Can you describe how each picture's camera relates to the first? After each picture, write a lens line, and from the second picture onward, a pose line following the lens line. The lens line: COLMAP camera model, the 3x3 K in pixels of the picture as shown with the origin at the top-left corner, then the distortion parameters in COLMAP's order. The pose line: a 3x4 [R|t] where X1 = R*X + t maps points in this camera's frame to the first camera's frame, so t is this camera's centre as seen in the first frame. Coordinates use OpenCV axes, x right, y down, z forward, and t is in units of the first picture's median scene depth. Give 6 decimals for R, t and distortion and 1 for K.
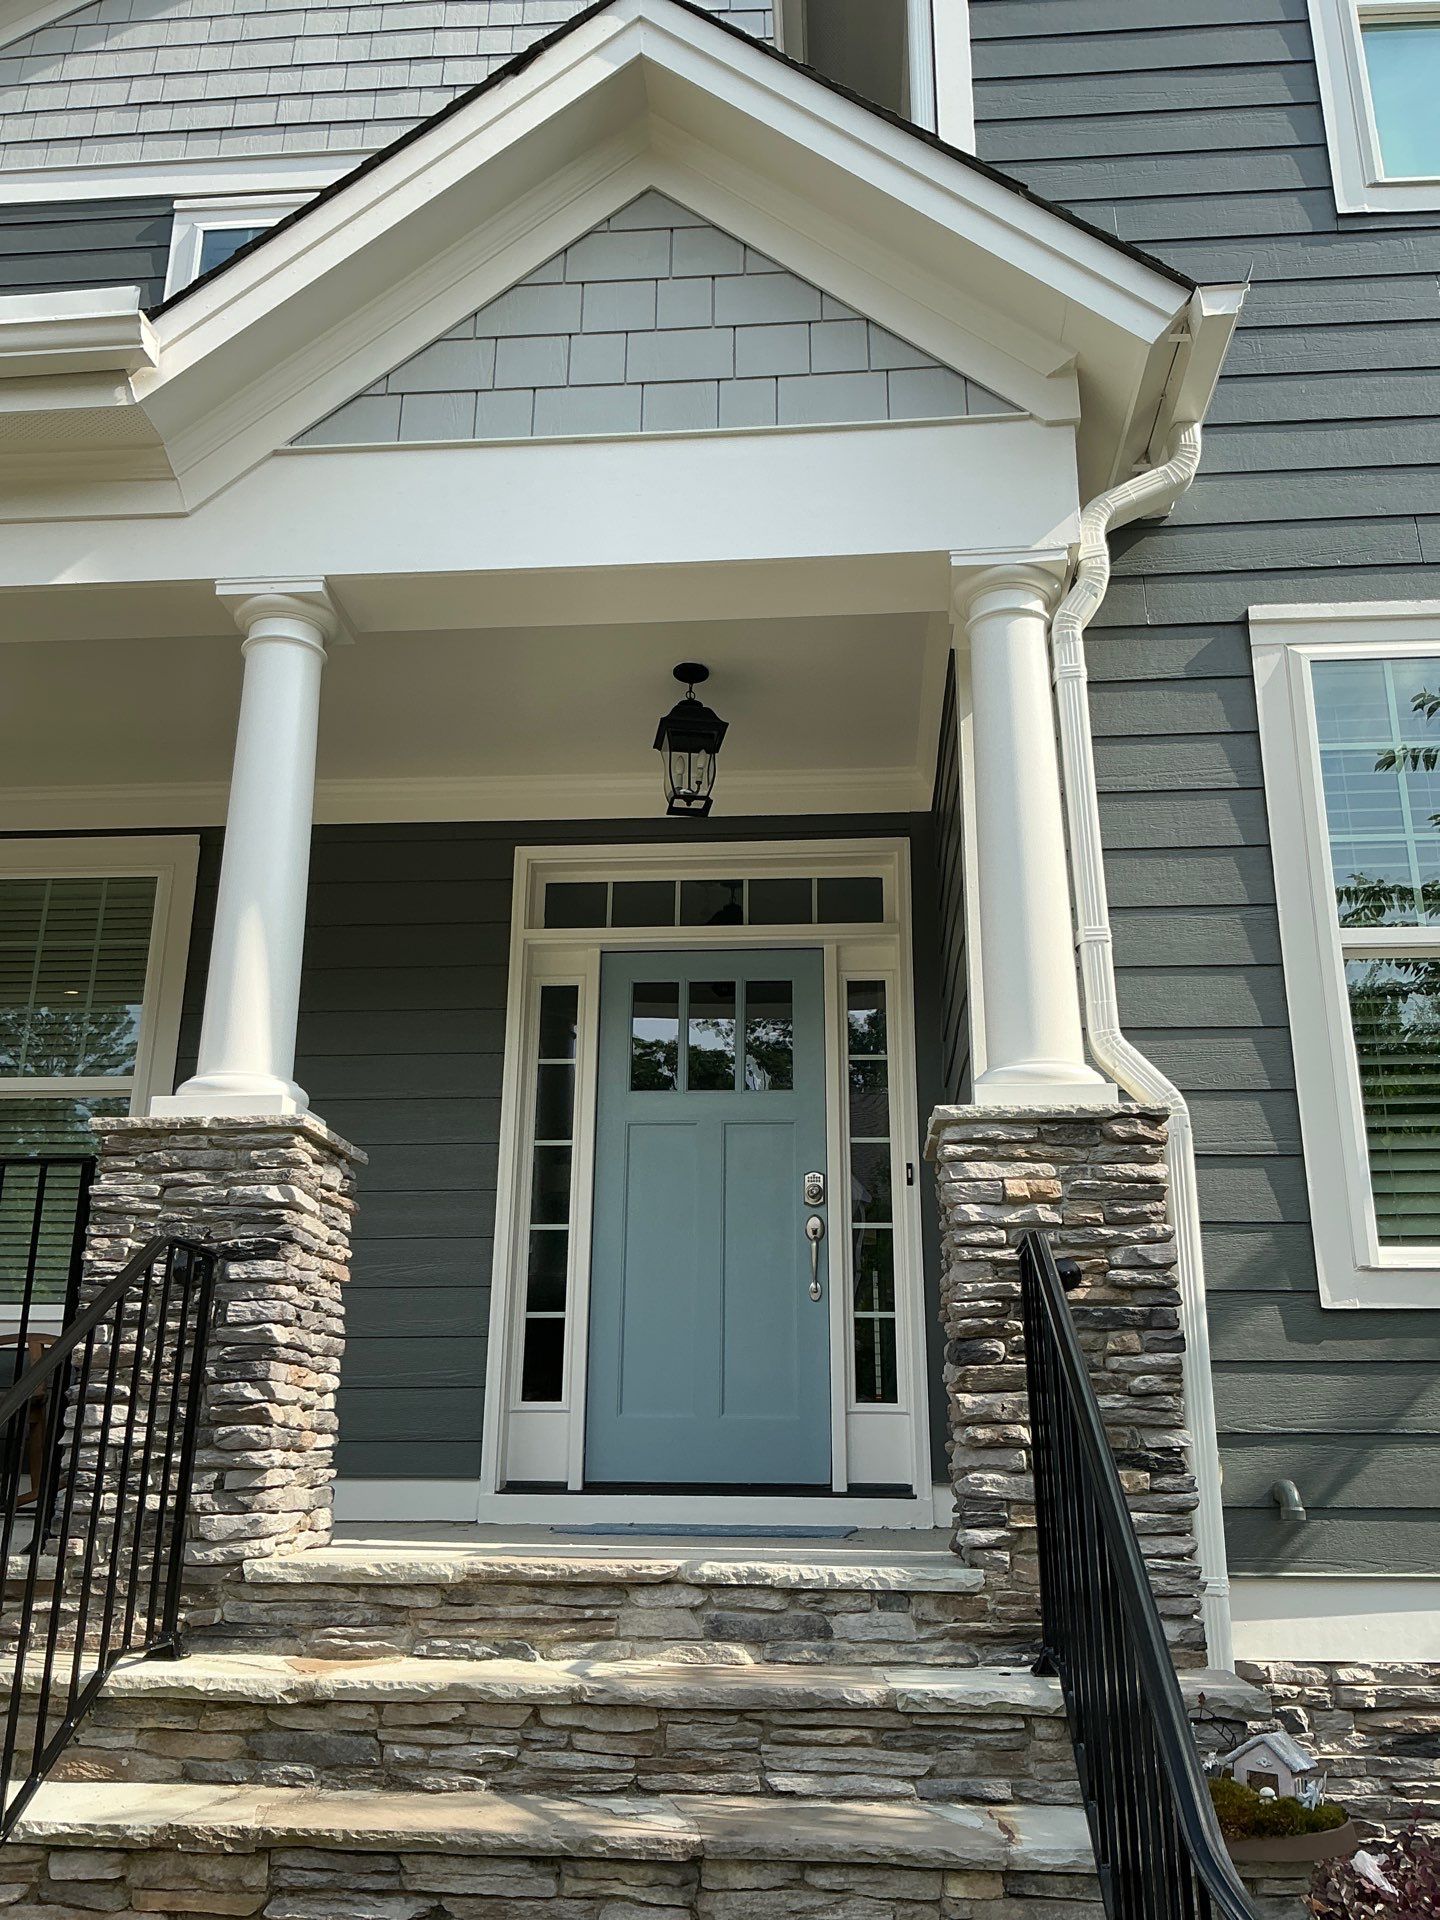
lens RADIAL K [[1584.4, 0, 724.9], [0, 1584.4, 952.7], [0, 0, 1]] dist [0.061453, -0.105033]
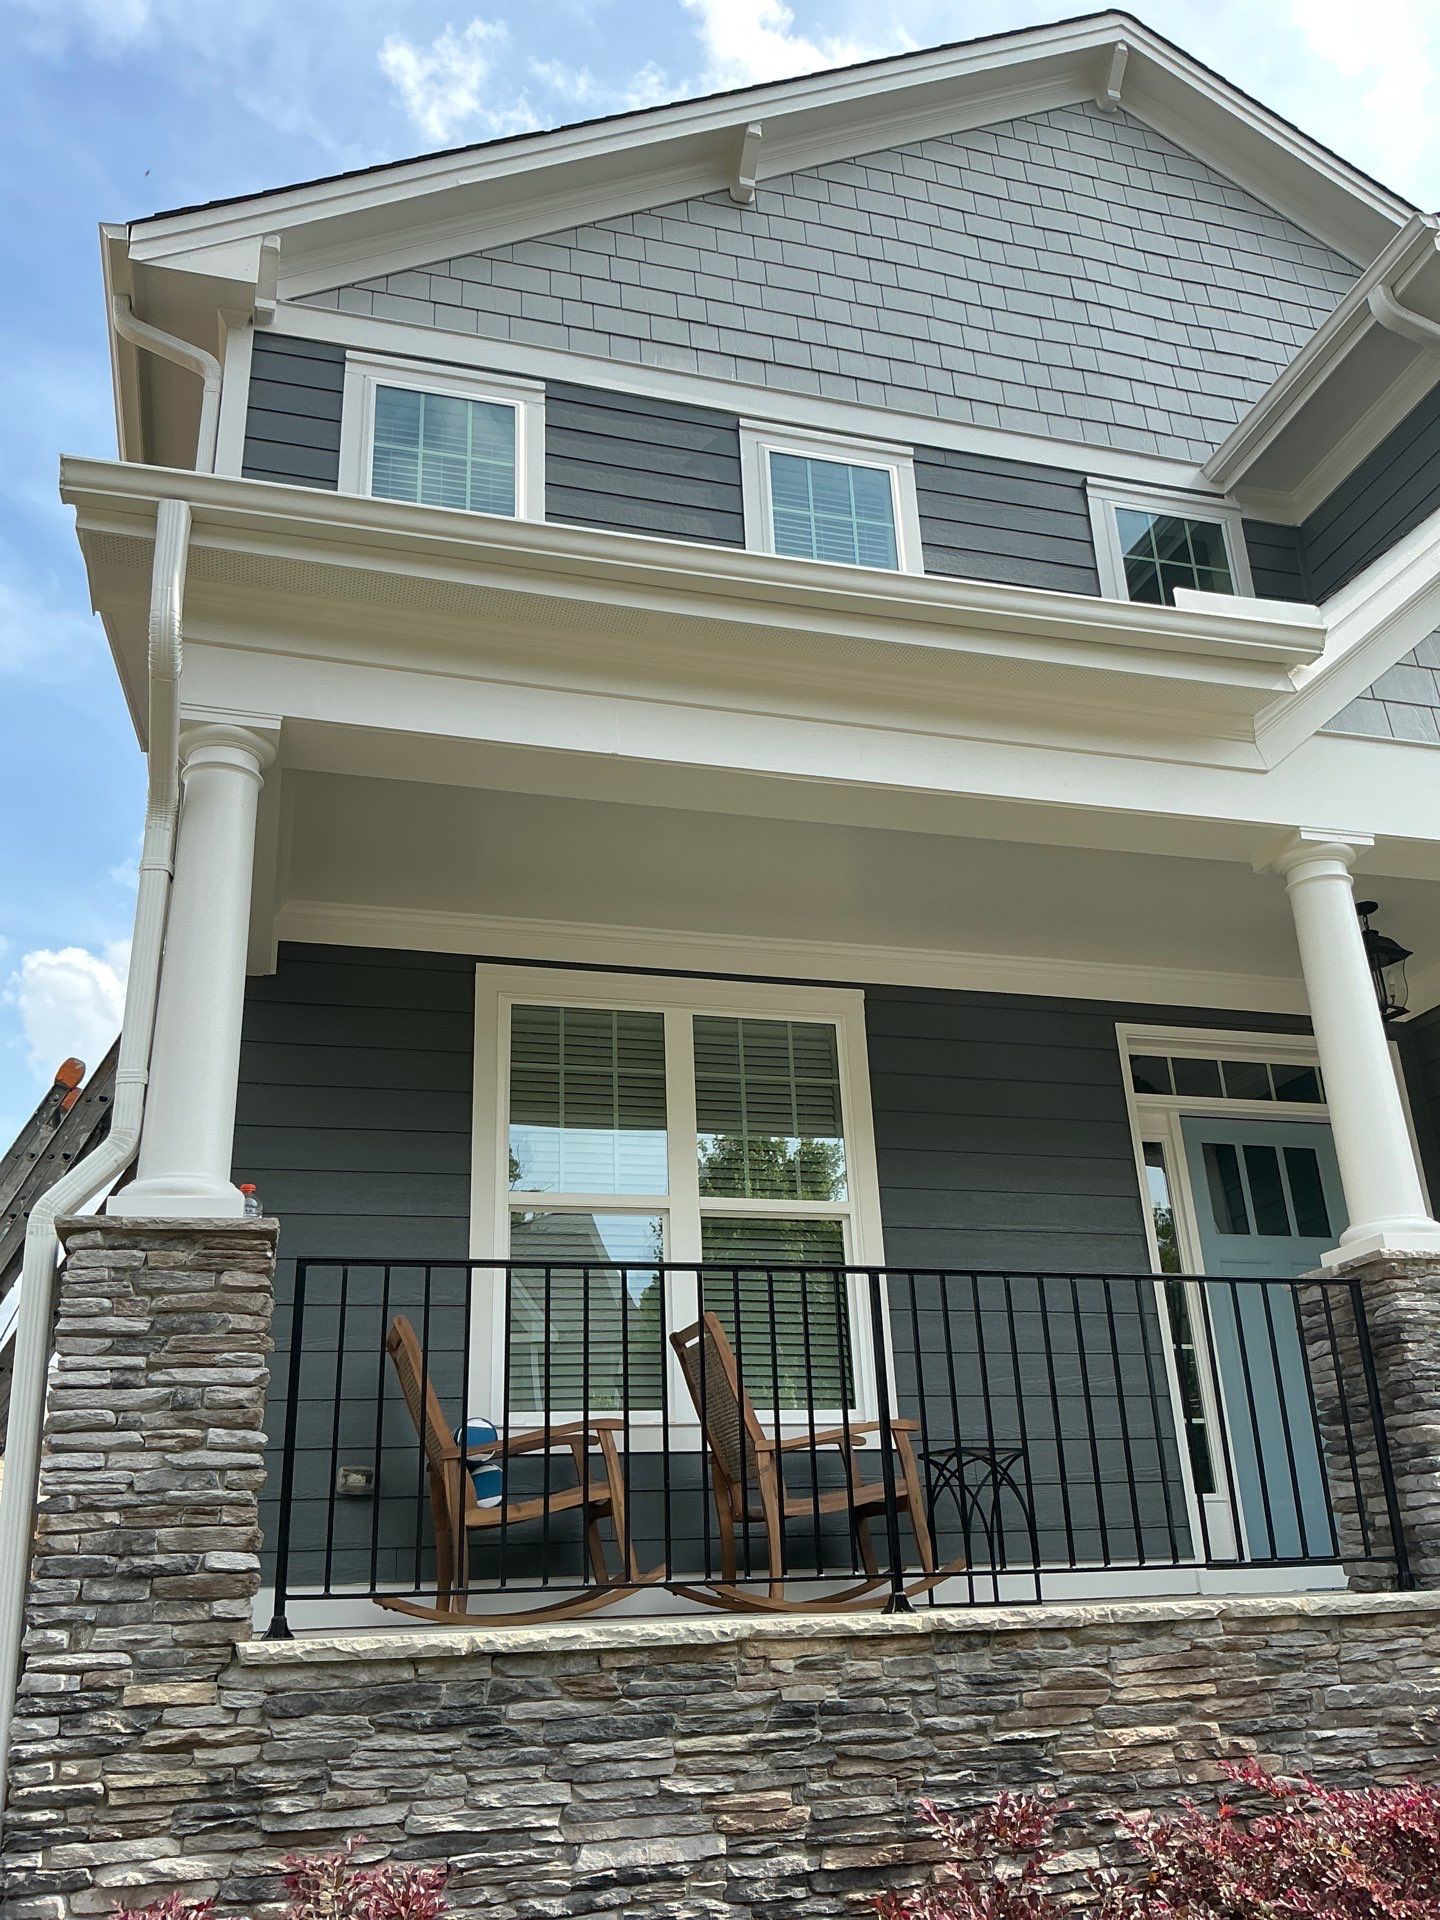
lens RADIAL K [[1584.4, 0, 715.7], [0, 1584.4, 955.7], [0, 0, 1]] dist [0.061453, -0.105033]
pose [[0.937432, 0.093541, 0.335369, -1.201528], [-0.065859, 0.993484, -0.093013, 0.020769], [-0.341884, 0.065106, 0.937484, -0.039318]]
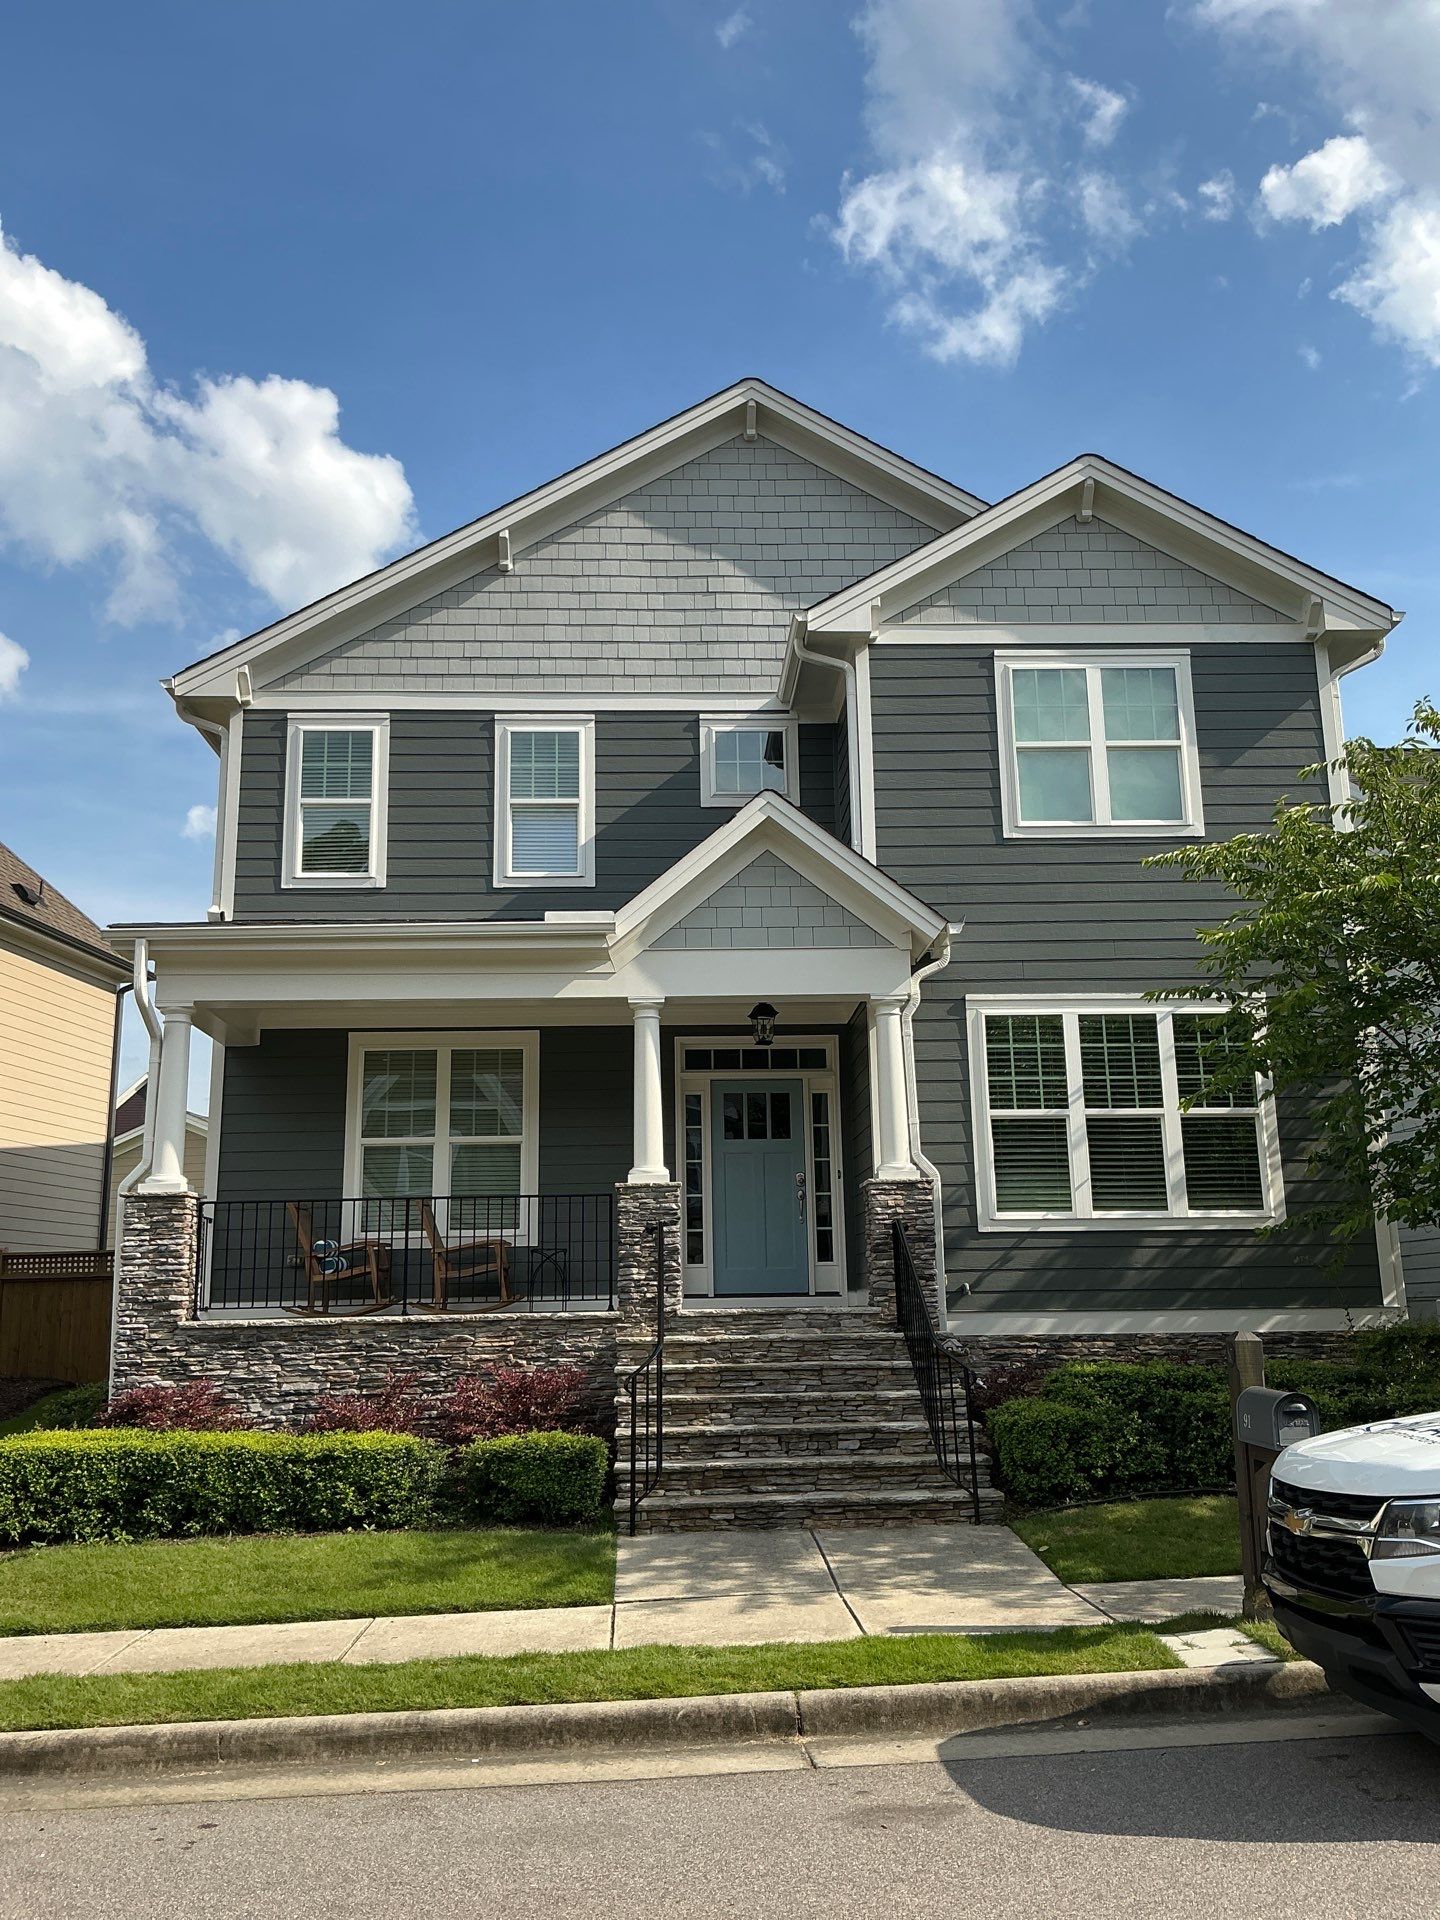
lens RADIAL K [[1584.4, 0, 730.3], [0, 1584.4, 943.0], [0, 0, 1]] dist [0.061453, -0.105033]
pose [[0.991792, 0.003762, 0.127806, -0.516860], [-0.014407, 0.996489, 0.082472, -0.591070], [-0.127047, -0.083636, 0.988364, -1.981812]]
